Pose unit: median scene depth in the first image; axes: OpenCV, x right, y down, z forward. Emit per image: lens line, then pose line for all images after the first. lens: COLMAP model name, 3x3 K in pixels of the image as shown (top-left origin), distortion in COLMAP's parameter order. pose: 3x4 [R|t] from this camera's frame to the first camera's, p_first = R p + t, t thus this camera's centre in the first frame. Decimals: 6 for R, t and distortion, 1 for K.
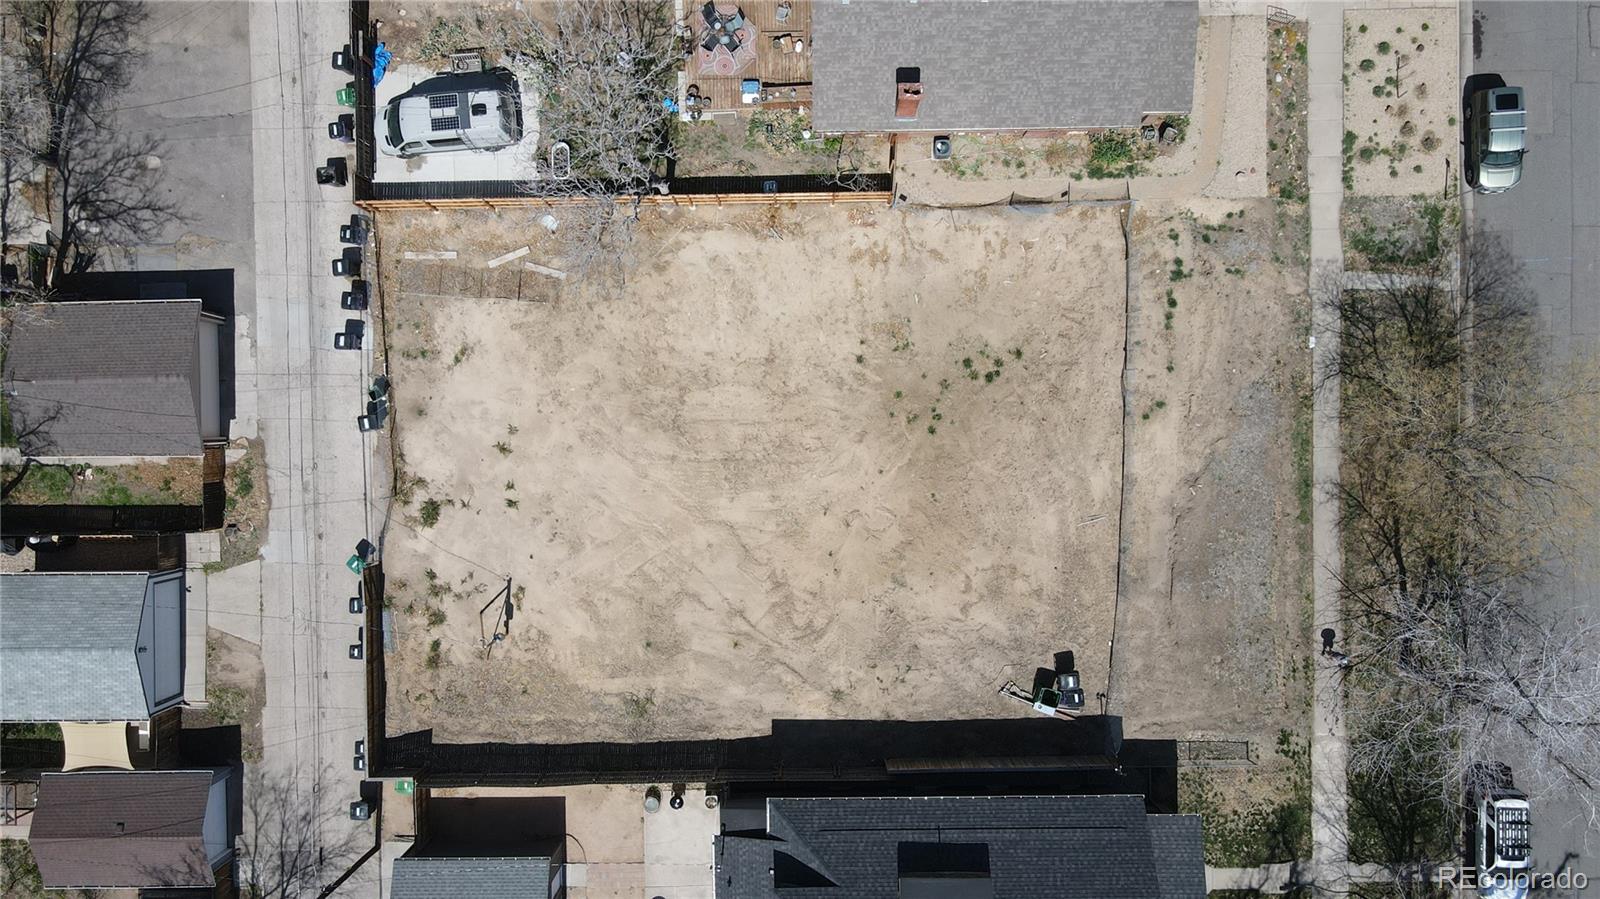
lens RADIAL K [[1178.4, 0, 770.2], [0, 1178.4, 447.4], [0, 0, 1]] dist [0.000881, 0.088990]
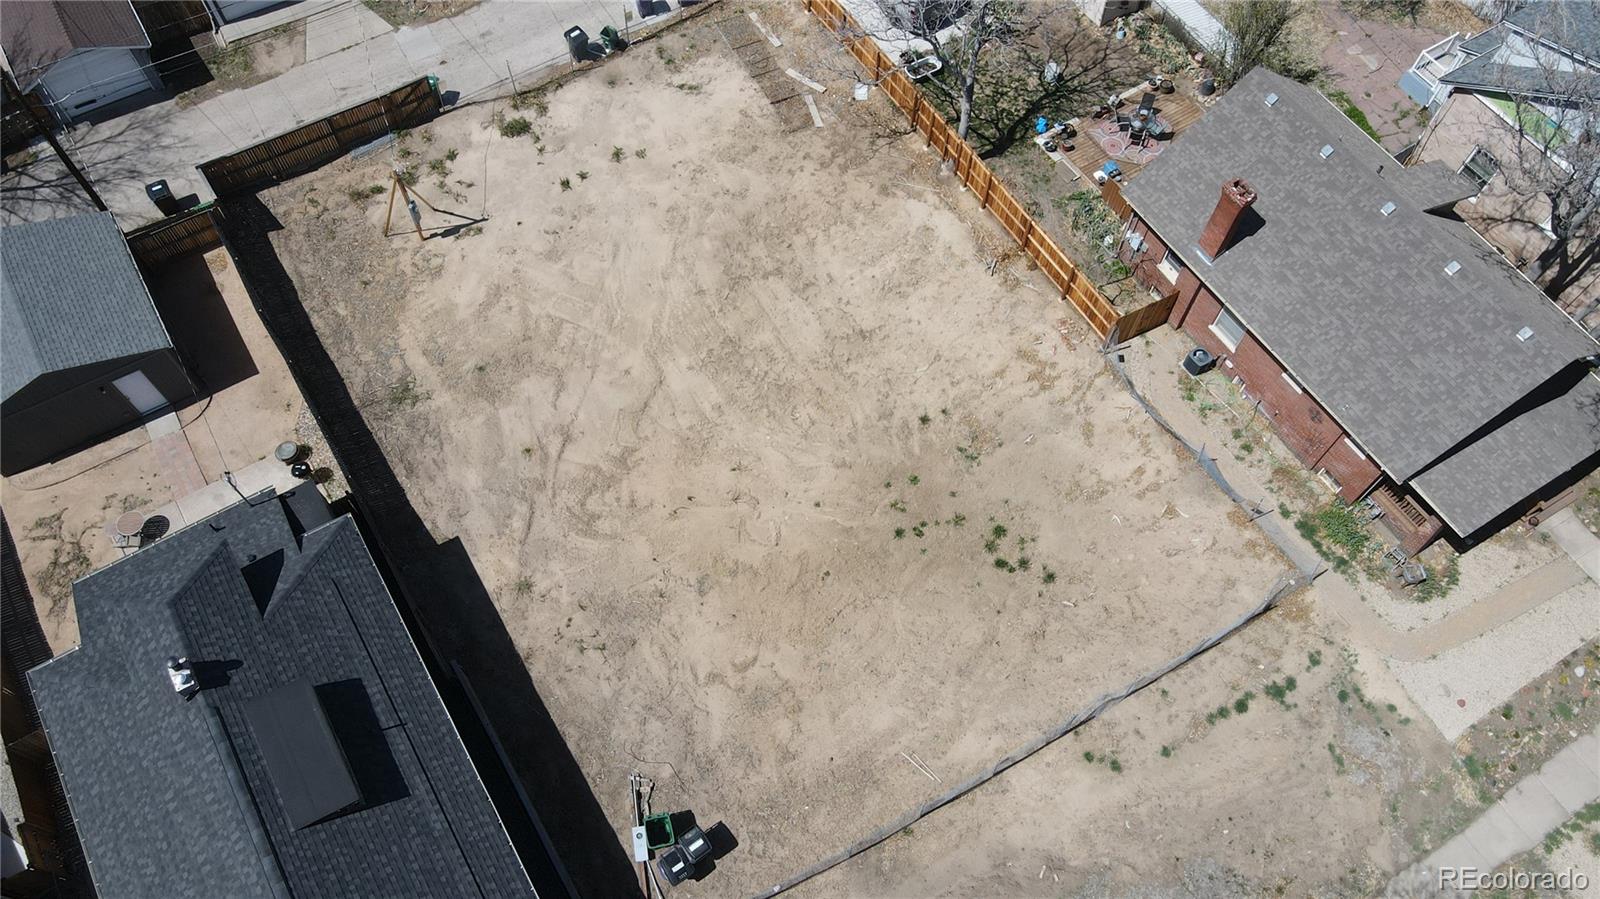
lens RADIAL K [[1176.5, 0, 788.2], [0, 1176.5, 454.4], [0, 0, 1]] dist [0.028416, -0.002387]
pose [[0.512313, 0.768612, -0.383108, 0.354503], [-0.858290, 0.442879, -0.259225, 0.222176], [-0.029573, 0.461622, 0.886584, 0.315064]]
